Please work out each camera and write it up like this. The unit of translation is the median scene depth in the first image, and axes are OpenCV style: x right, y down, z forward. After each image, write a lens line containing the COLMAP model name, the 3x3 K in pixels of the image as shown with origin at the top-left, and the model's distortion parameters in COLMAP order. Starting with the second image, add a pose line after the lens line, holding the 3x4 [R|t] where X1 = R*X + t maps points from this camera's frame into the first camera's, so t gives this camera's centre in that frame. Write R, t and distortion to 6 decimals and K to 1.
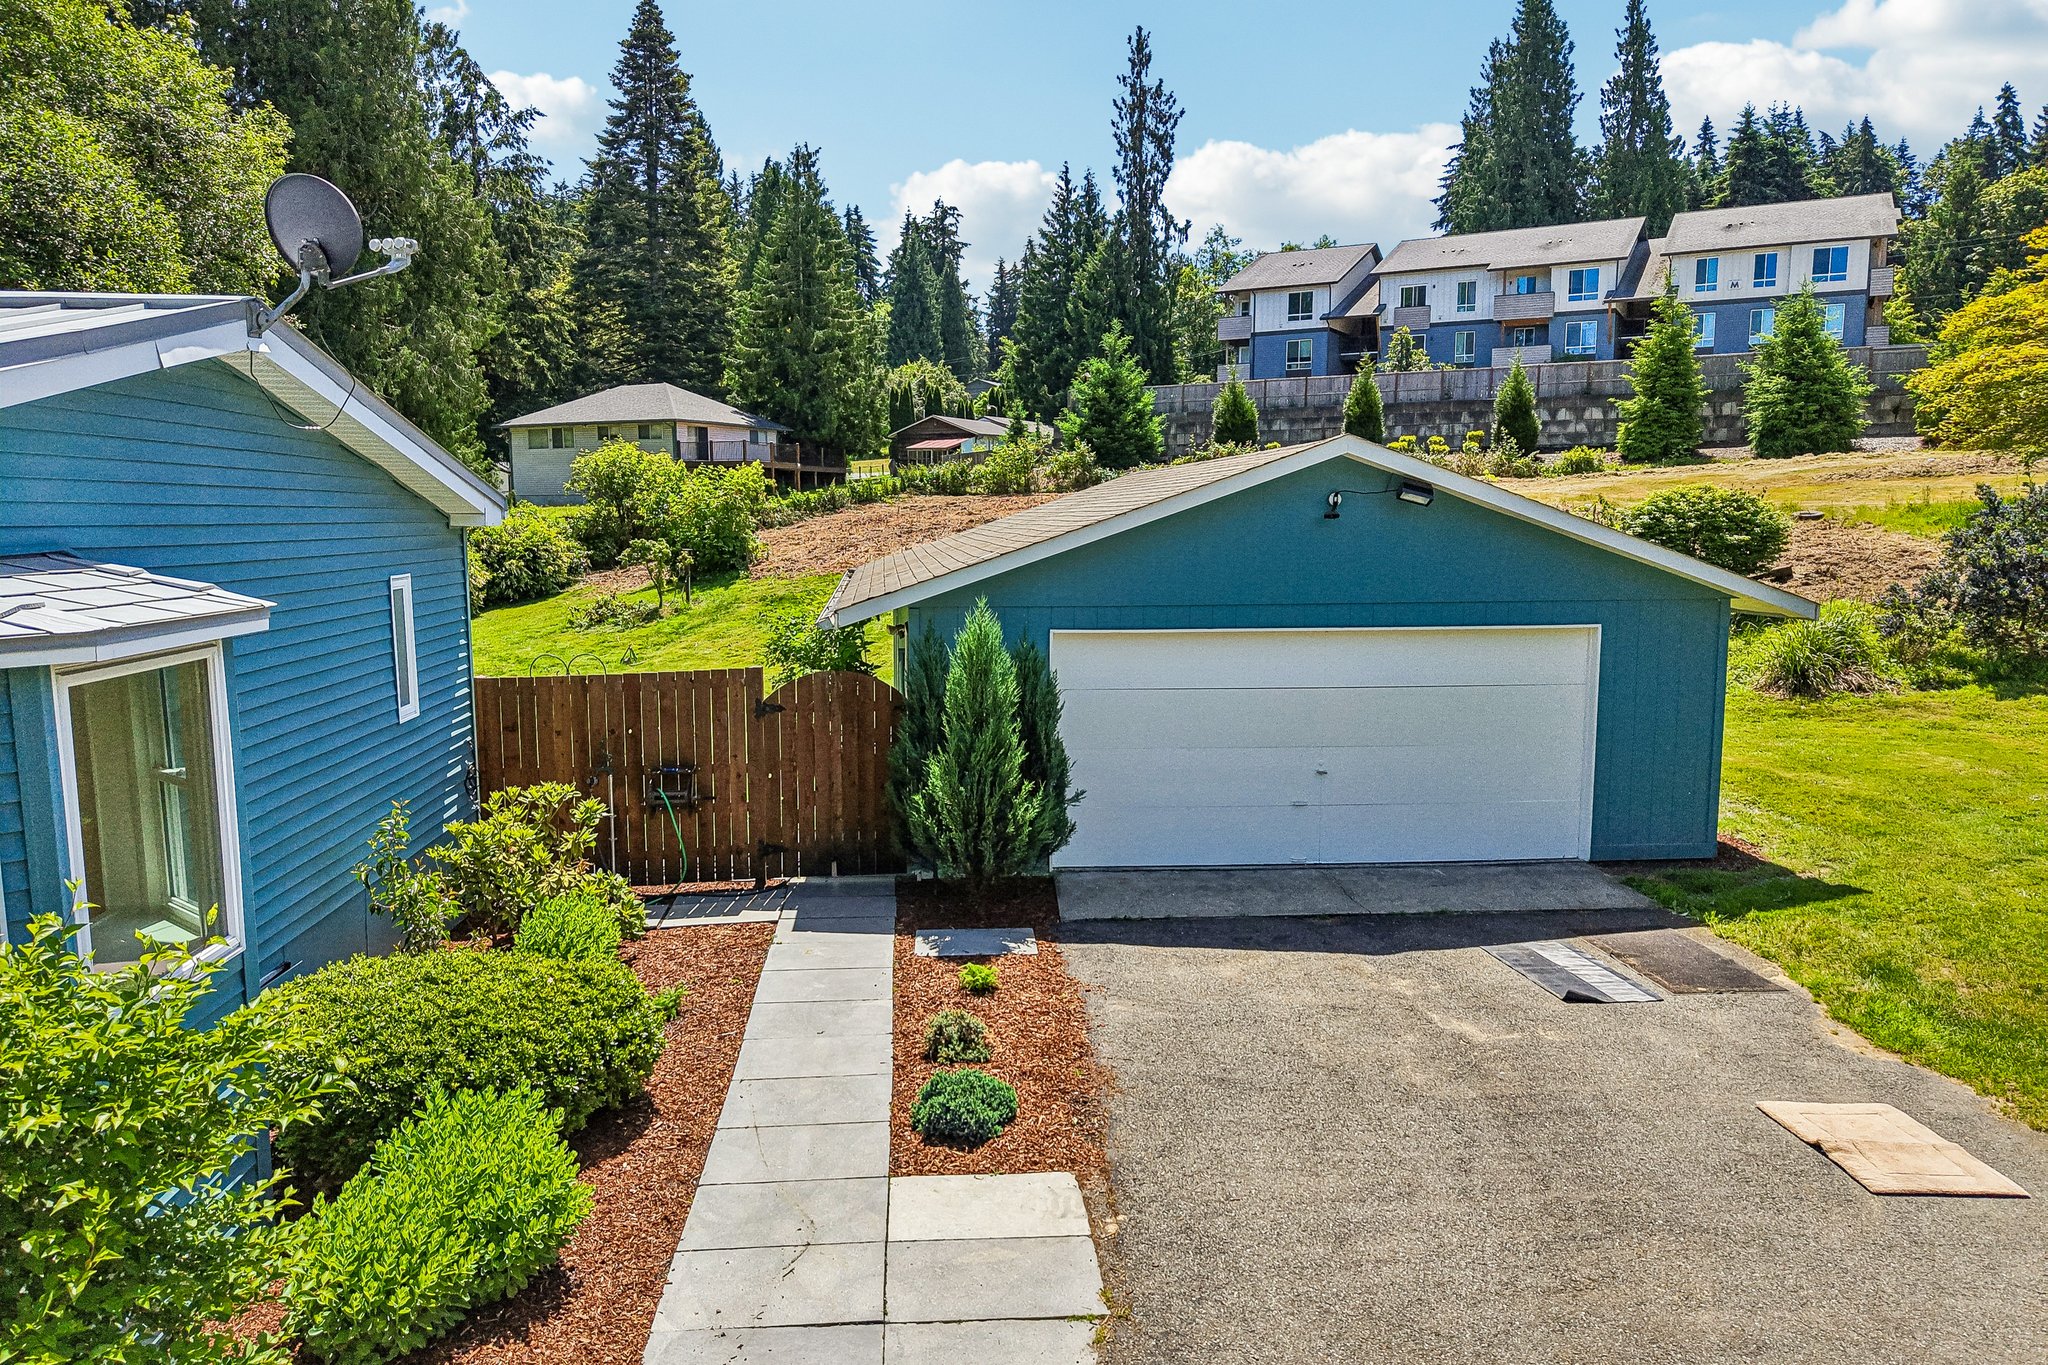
lens RADIAL K [[1354.5, 0, 1024.0], [0, 1354.5, 682.5], [0, 0, 1]] dist [-0.004331, -0.003018]
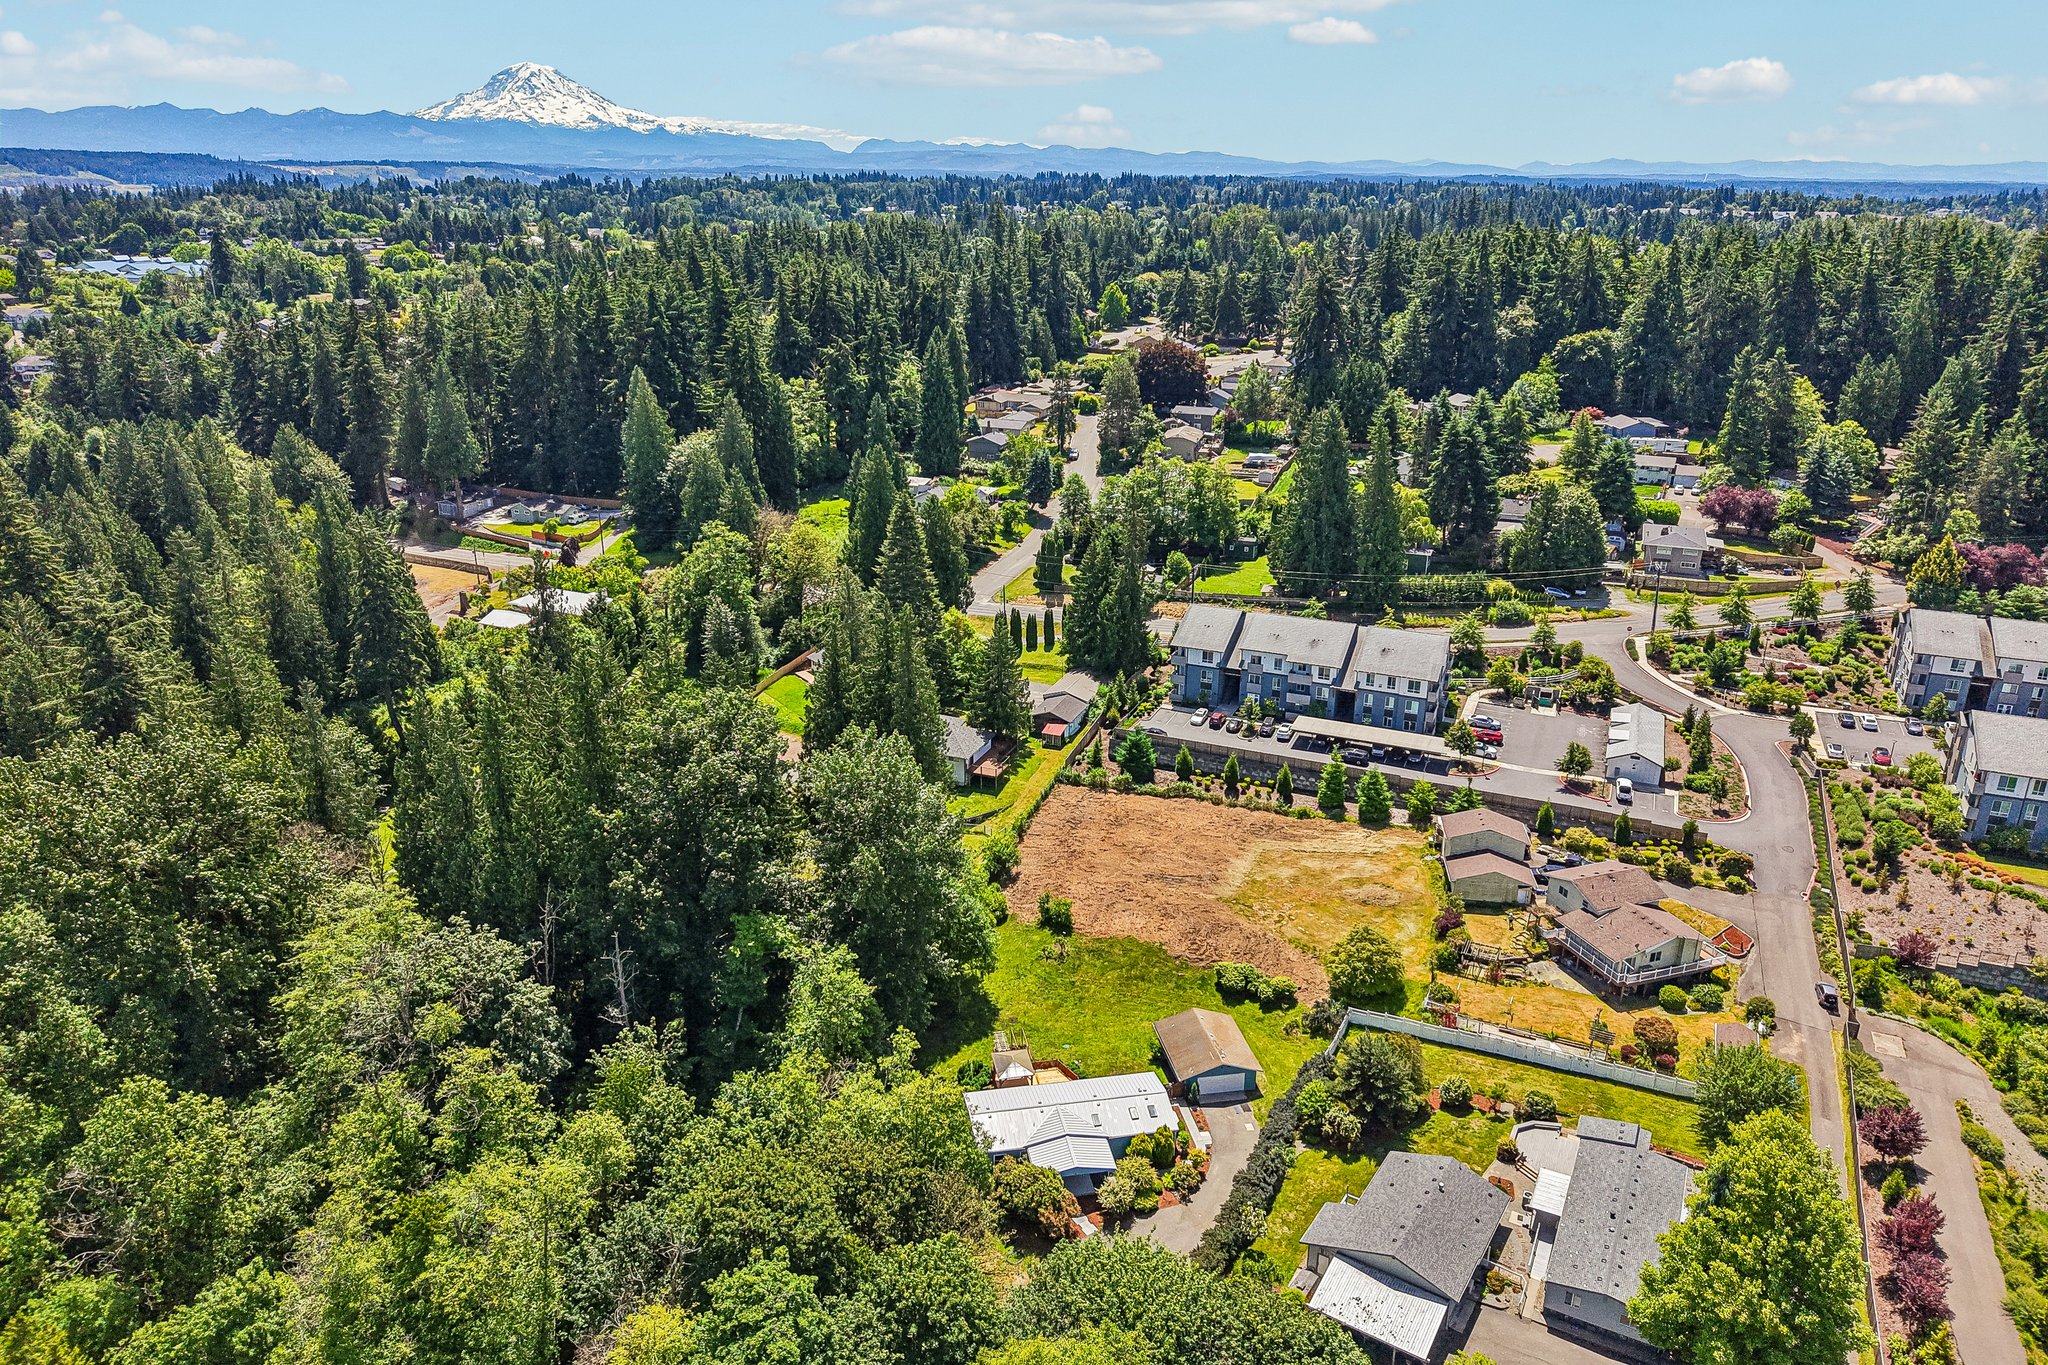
lens RADIAL K [[1378.1, 0, 985.7], [0, 1378.1, 676.6], [0, 0, 1]] dist [0.088531, -0.109372]
pose [[0.996984, -0.026420, 0.072976, -0.399118], [0.009155, 0.973746, 0.227454, -0.905701], [-0.077069, -0.226100, 0.971050, -1.456158]]
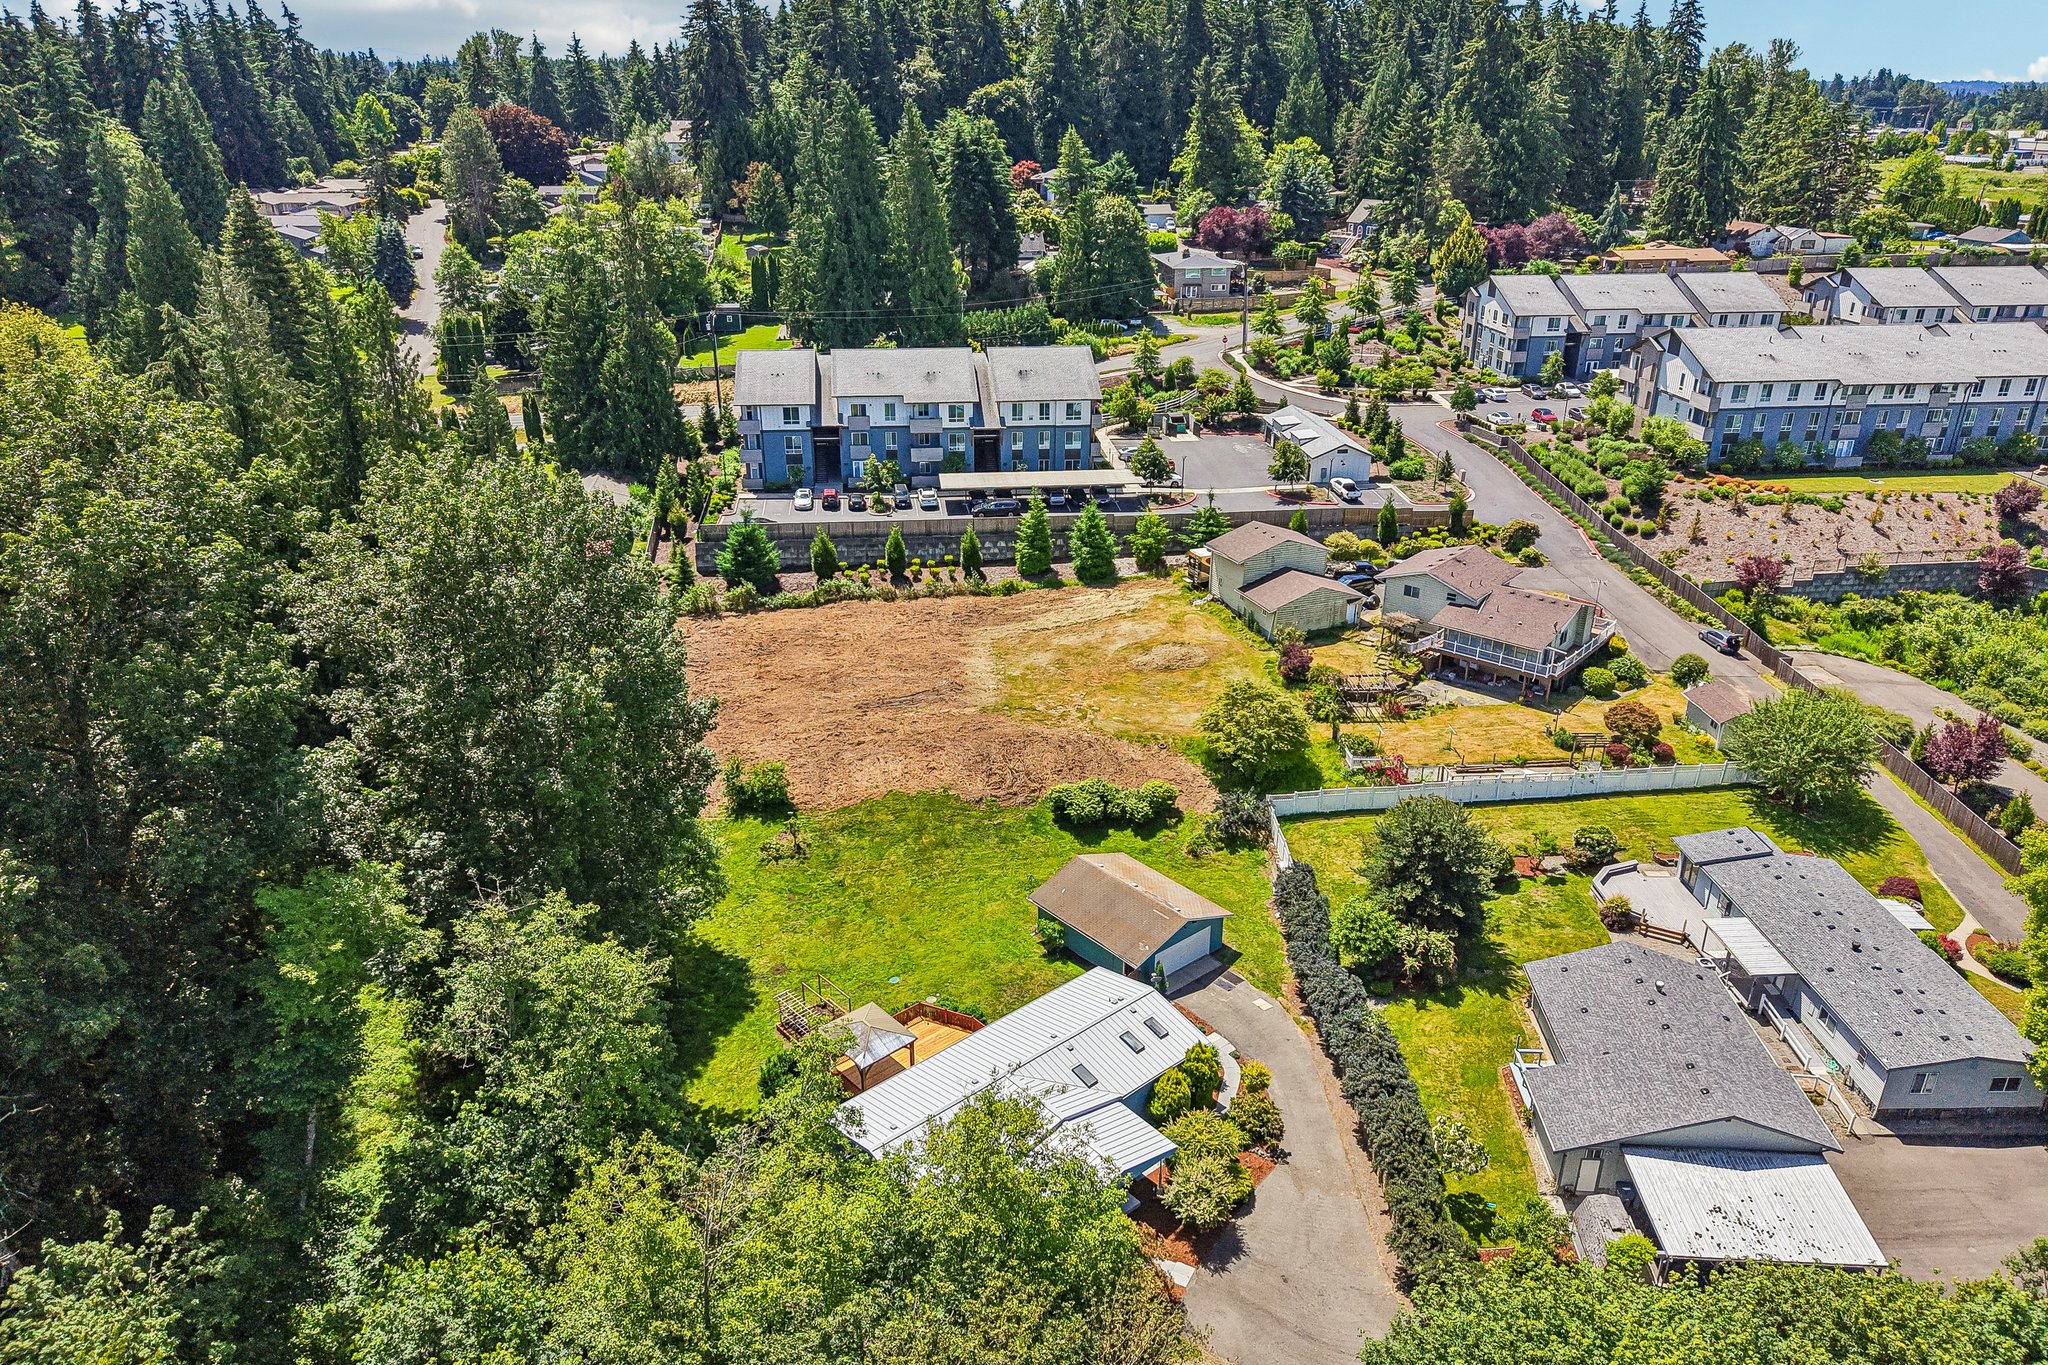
lens RADIAL K [[1408.3, 0, 1024.0], [0, 1408.3, 682.5], [0, 0, 1]] dist [0.042269, -0.039424]
pose [[0.814123, -0.225867, 0.534965, -0.622490], [0.064459, 0.950712, 0.303302, -0.540558], [-0.577104, -0.212442, 0.788556, -0.631634]]
